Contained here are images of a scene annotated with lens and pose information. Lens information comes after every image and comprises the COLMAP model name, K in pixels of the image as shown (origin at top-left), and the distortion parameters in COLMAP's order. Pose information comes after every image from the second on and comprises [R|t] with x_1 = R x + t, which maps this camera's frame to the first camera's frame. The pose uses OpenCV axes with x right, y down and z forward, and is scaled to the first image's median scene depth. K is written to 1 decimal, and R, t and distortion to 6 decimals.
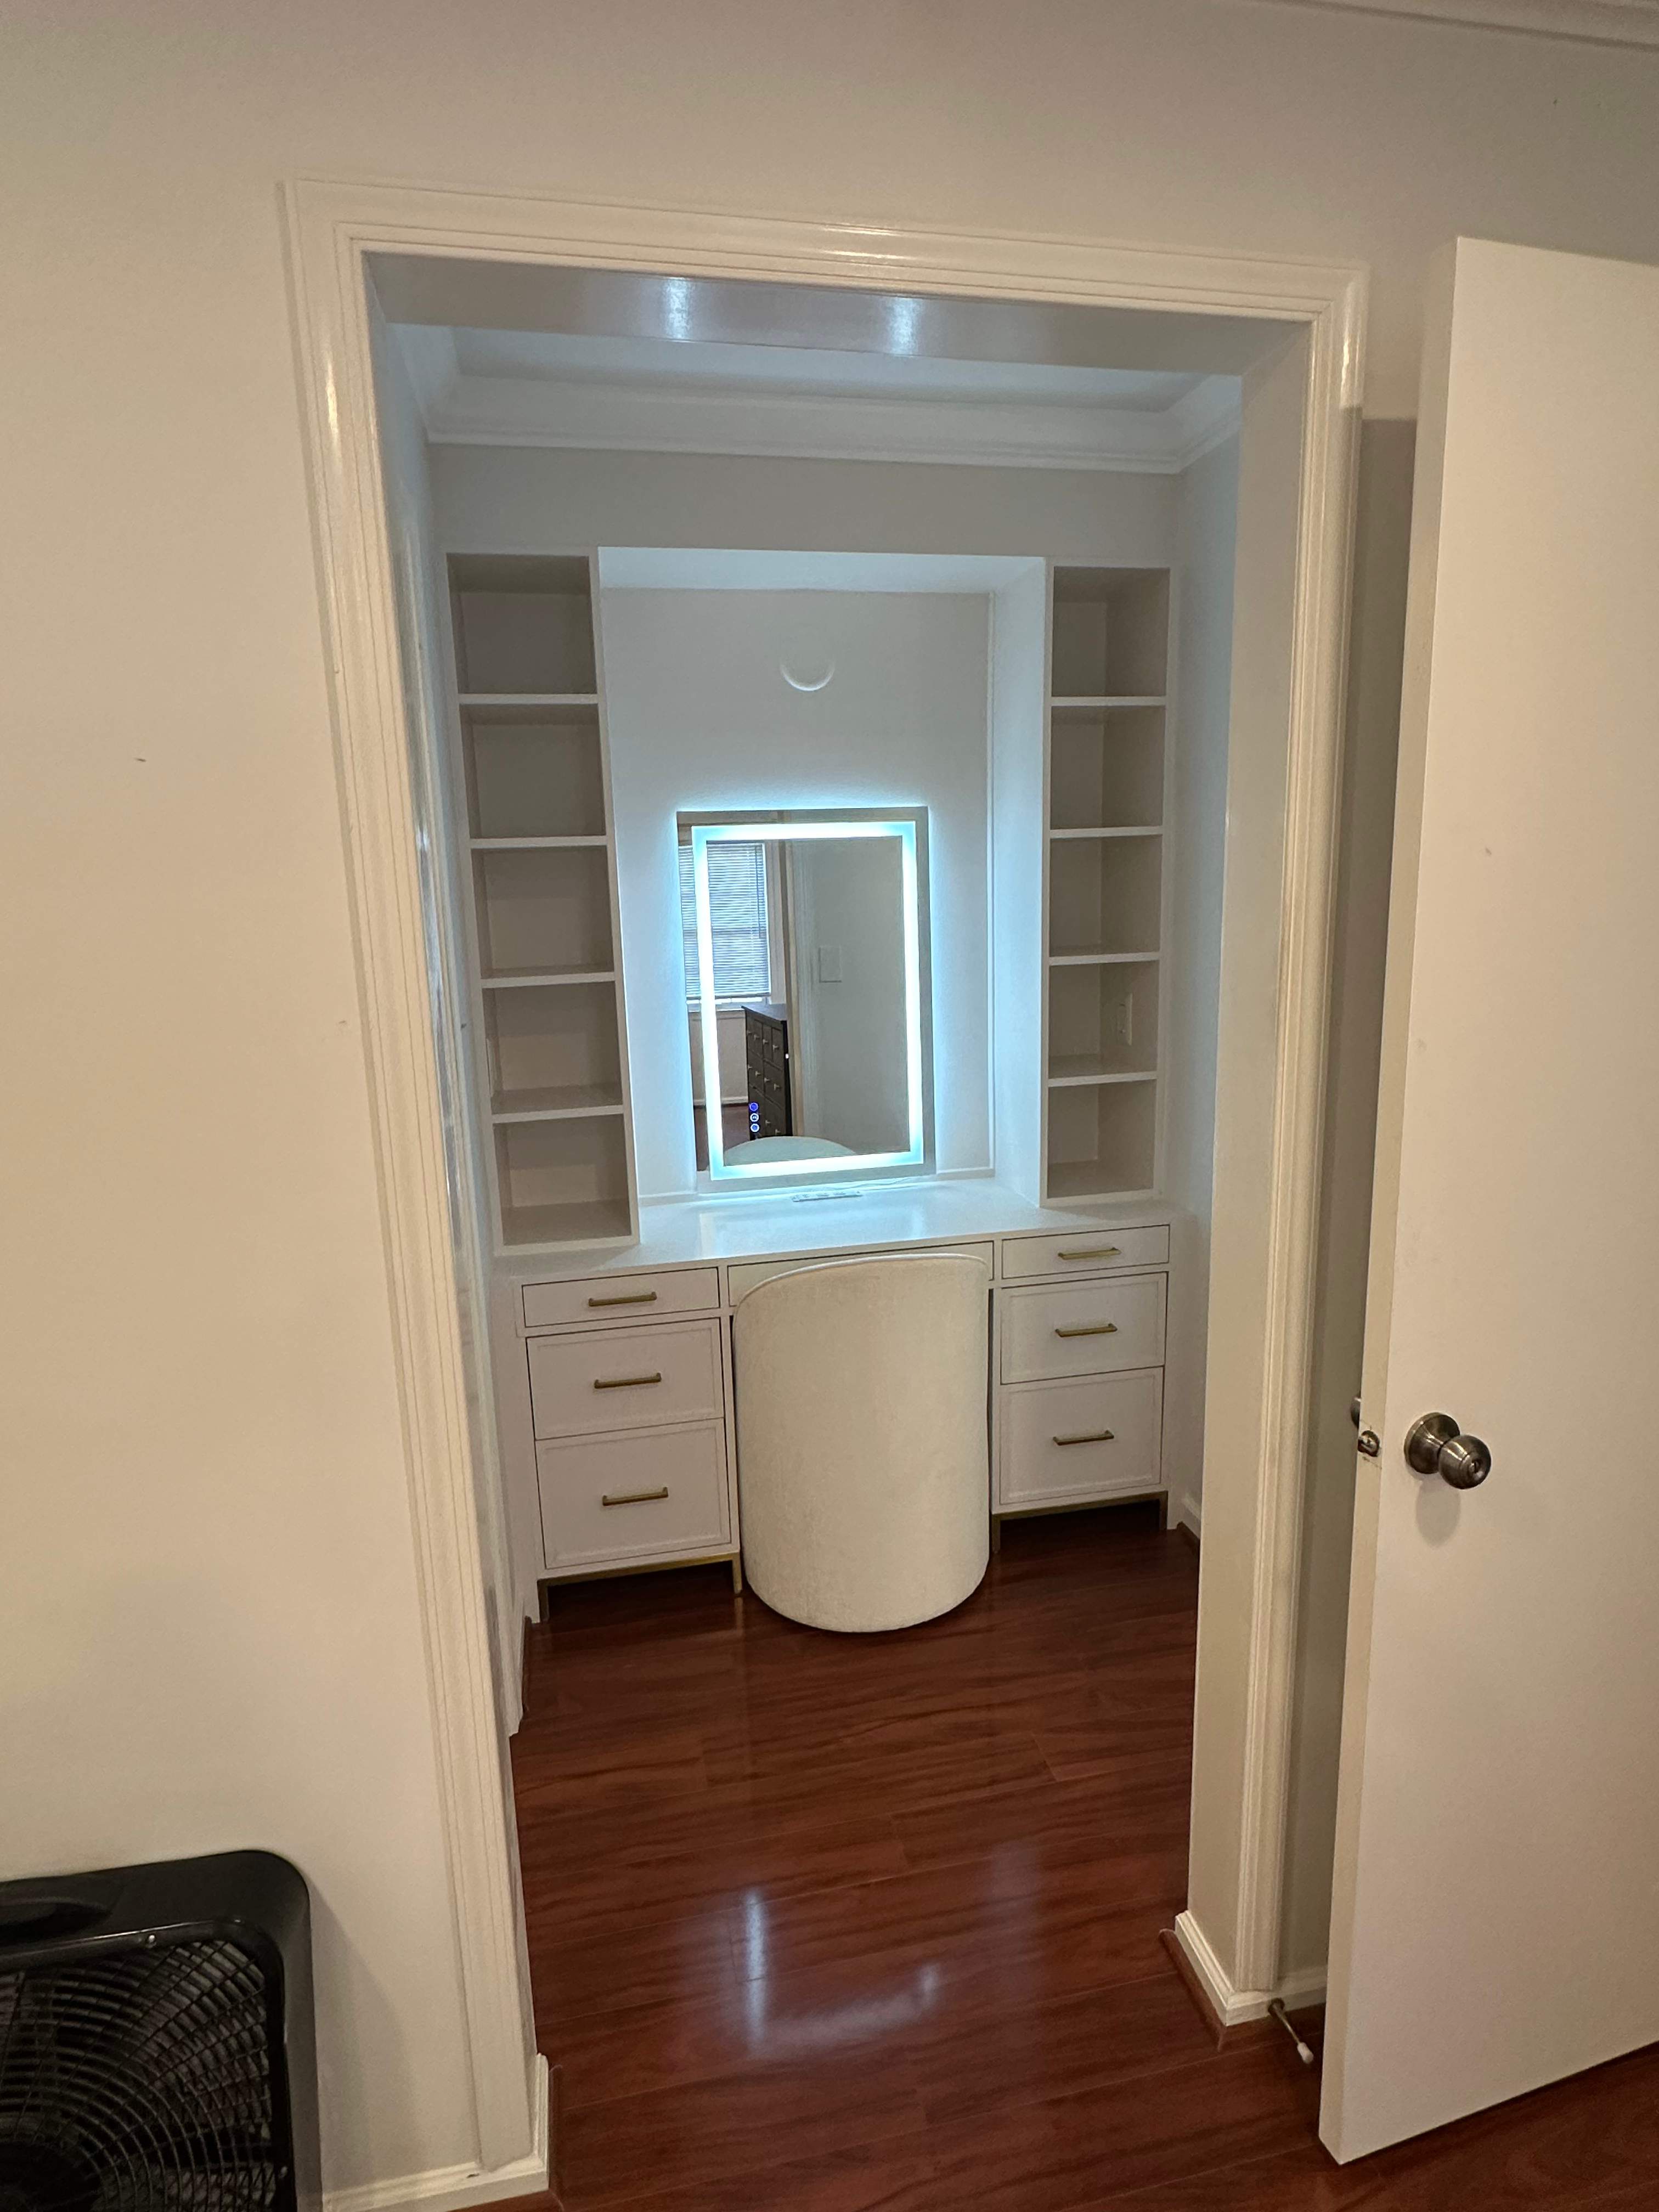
lens RADIAL K [[1170.8, 0, 831.8], [0, 1170.8, 1103.5], [0, 0, 1]] dist [-0.020815, -0.000333]
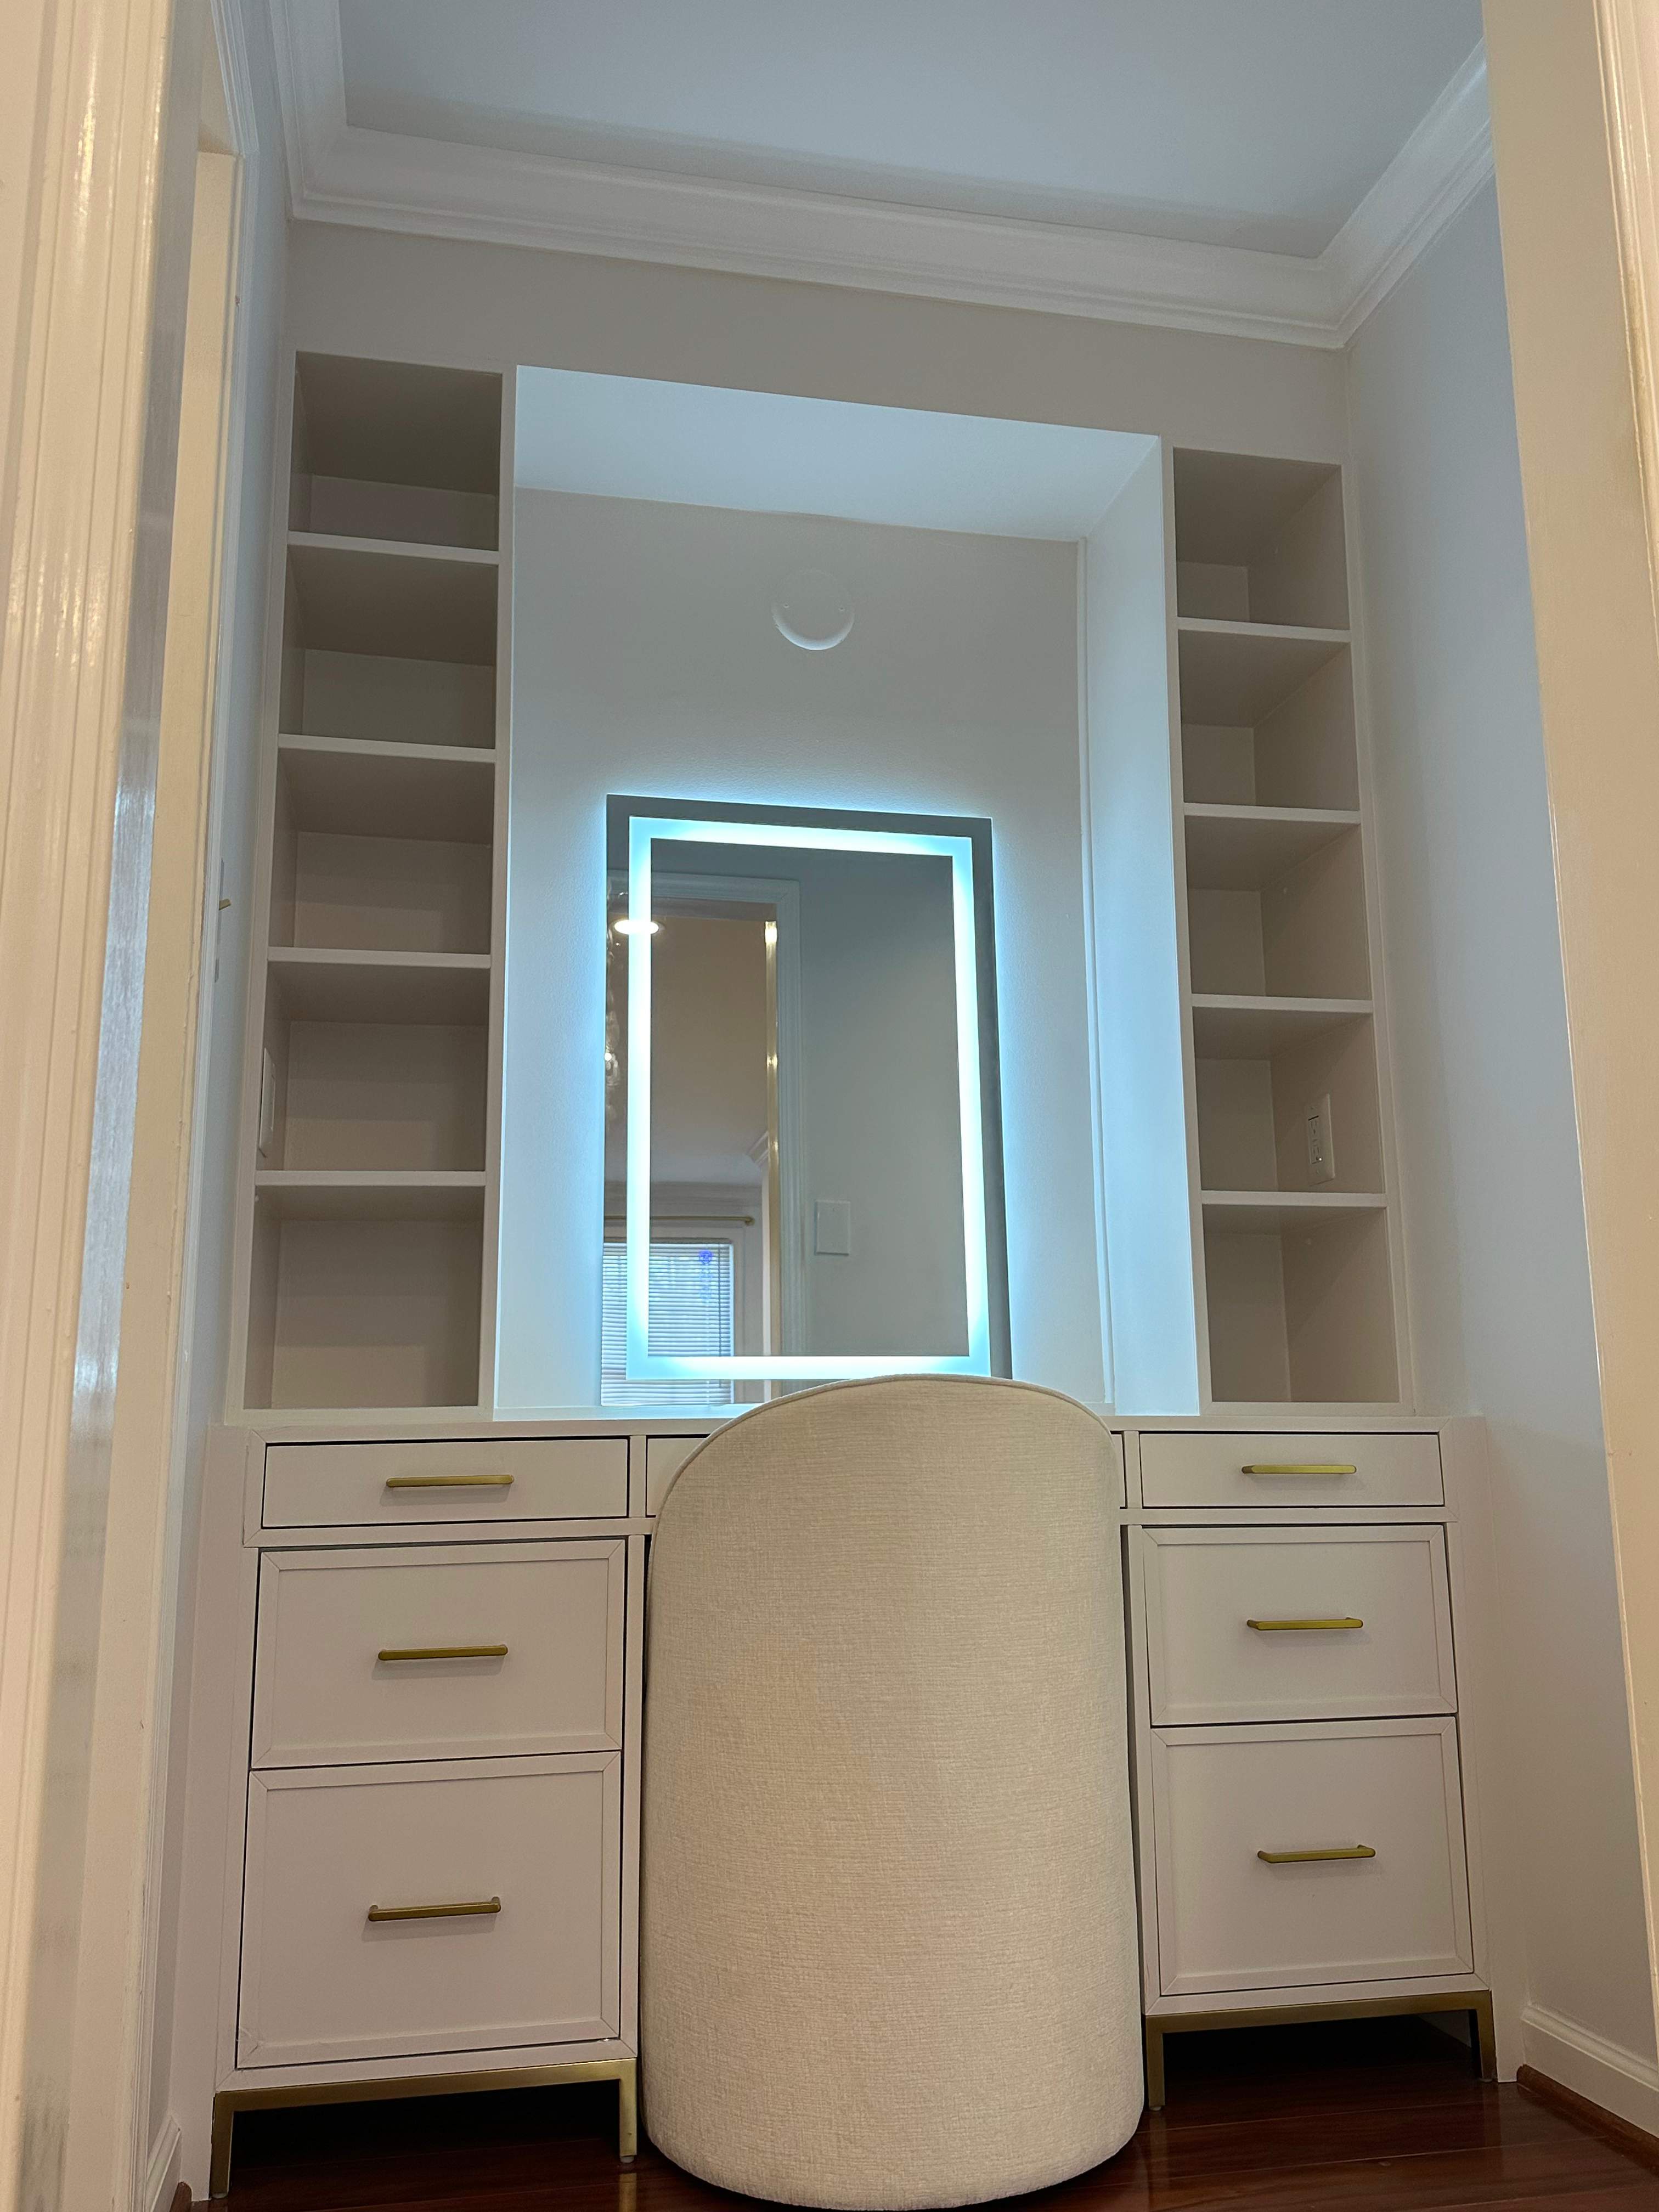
lens RADIAL K [[1816.1, 0, 834.9], [0, 1816.1, 1094.0], [0, 0, 1]] dist [0.056328, -0.090181]
pose [[0.999766, 0.020558, 0.006772, -0.009050], [-0.016487, 0.926015, -0.377126, 0.294195], [-0.014024, 0.376926, 0.926137, 0.133369]]
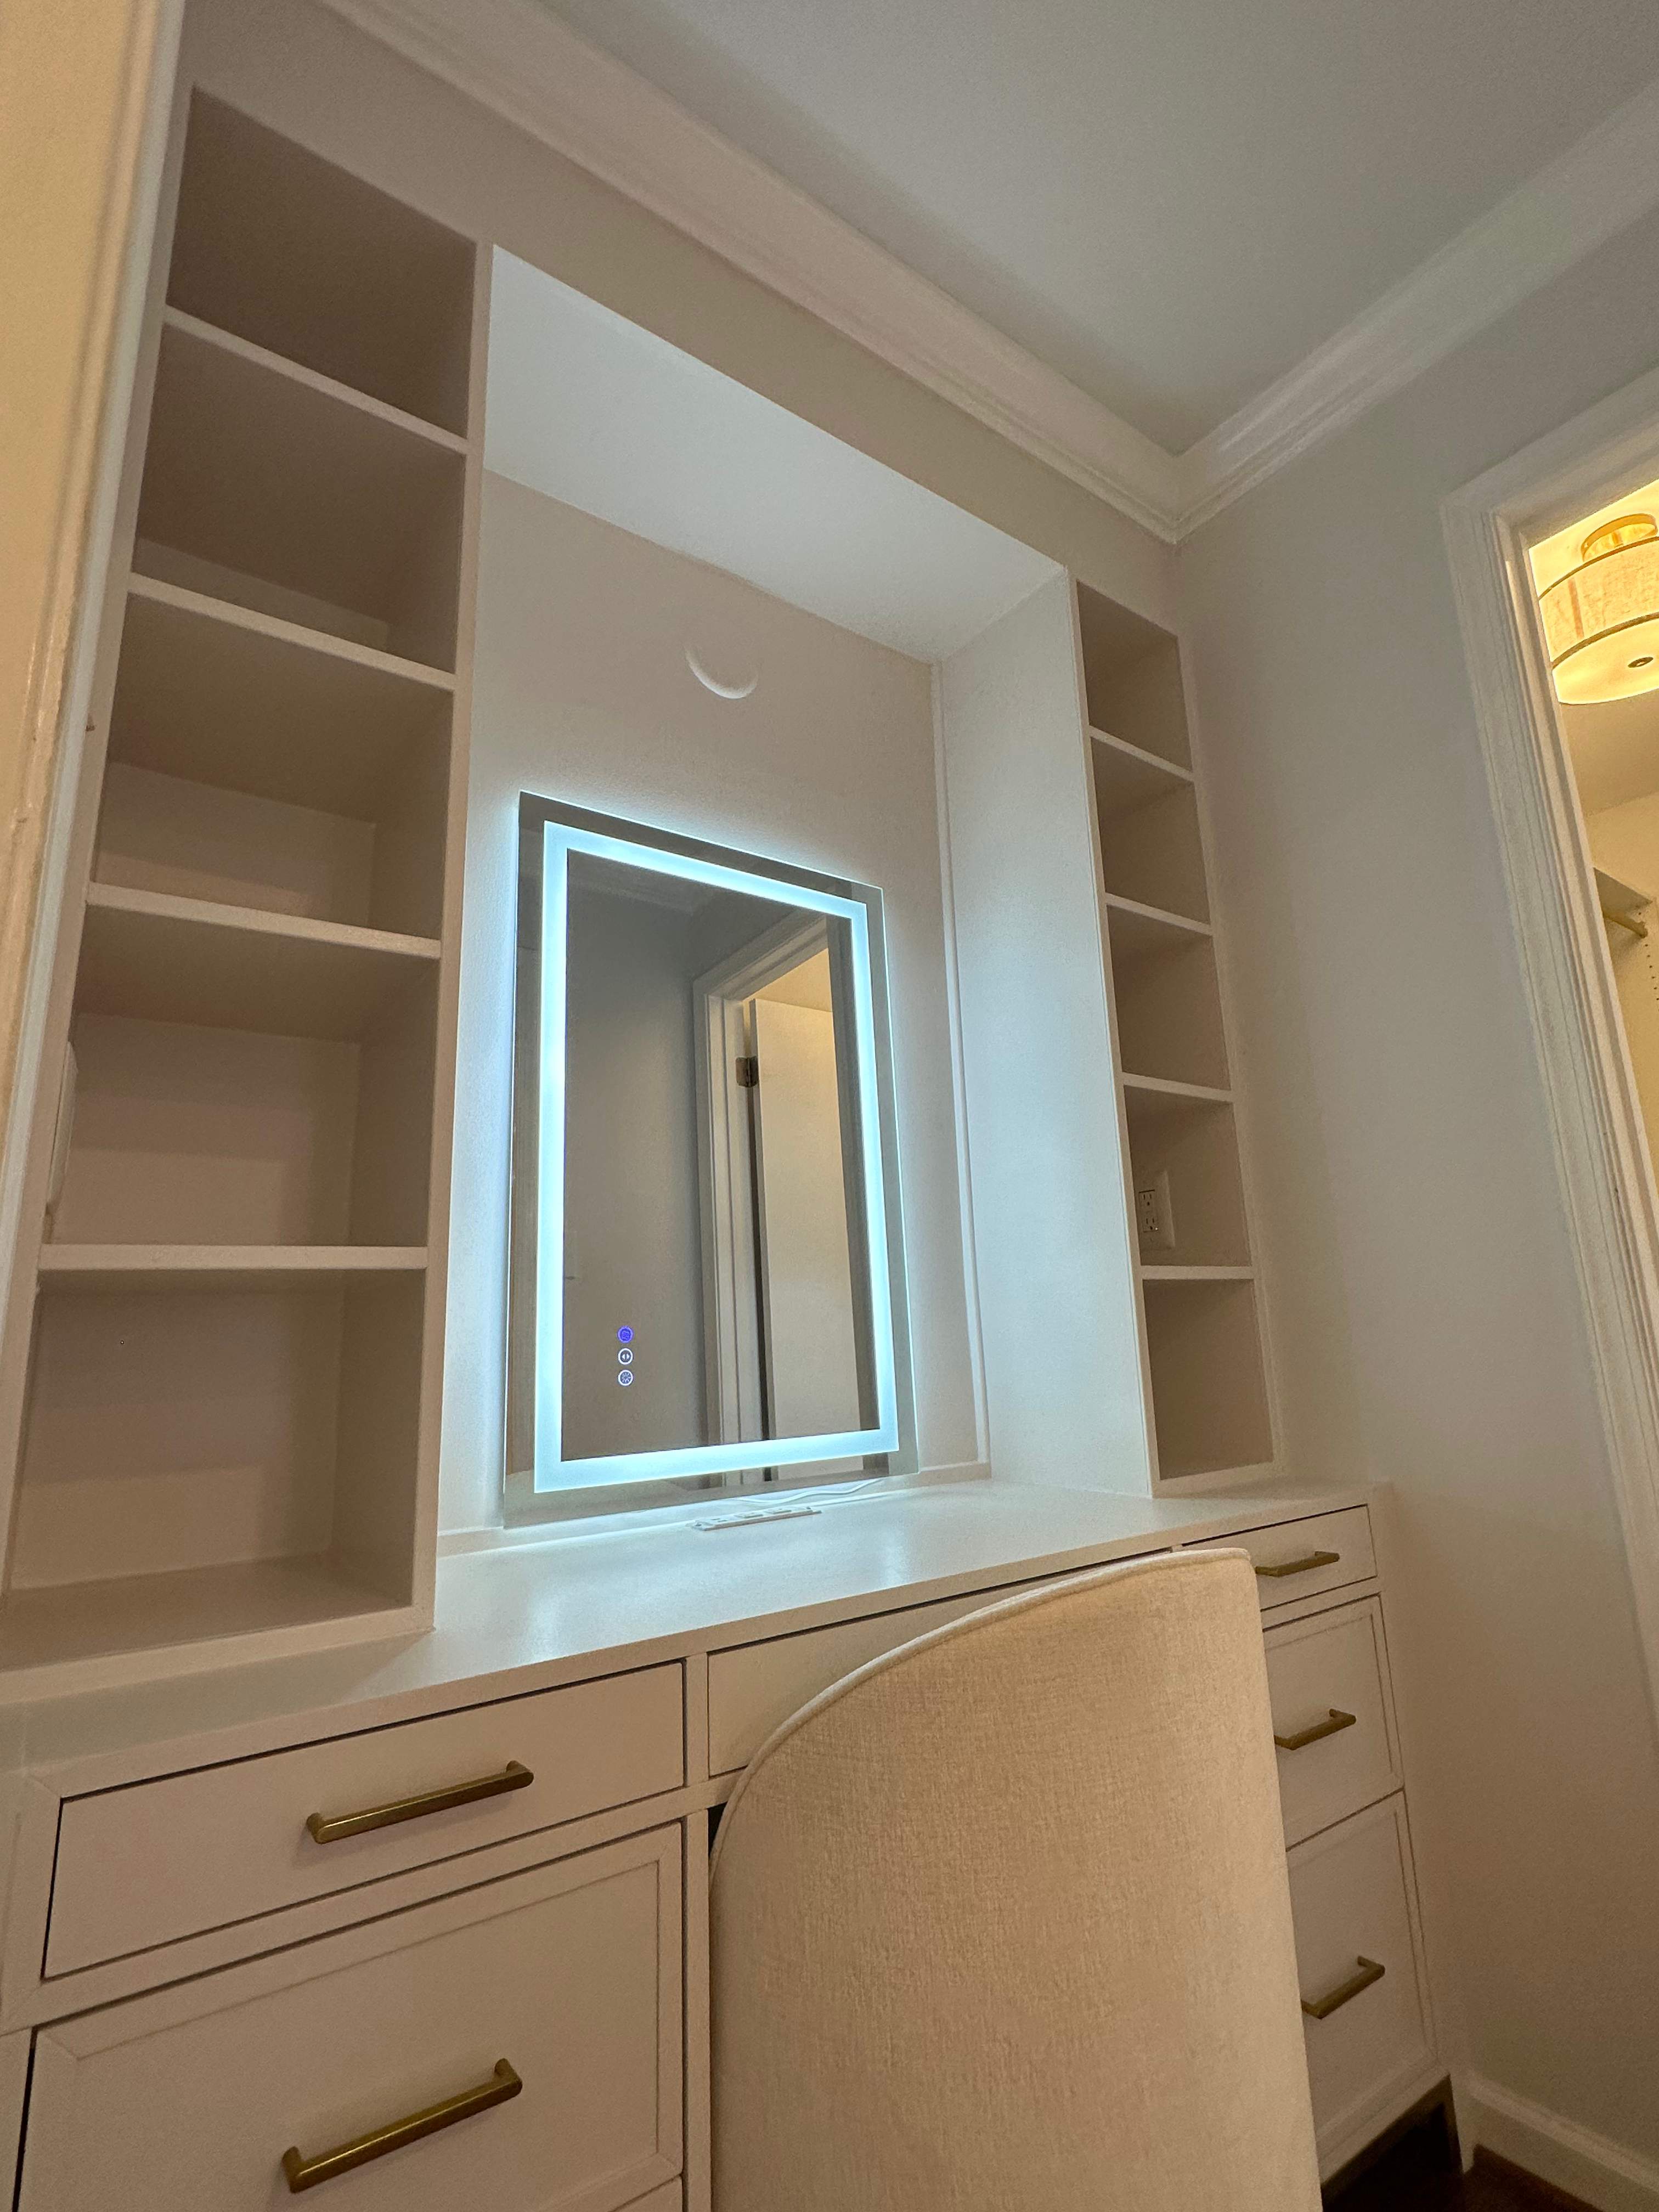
lens RADIAL K [[1068.4, 0, 836.8], [0, 1068.4, 1094.3], [0, 0, 1]] dist [-0.002410, -0.001567]
pose [[0.910199, 0.091253, 0.403994, -0.195961], [0.083994, 0.914487, -0.395800, 0.107394], [-0.405565, 0.394190, 0.824701, 0.591037]]
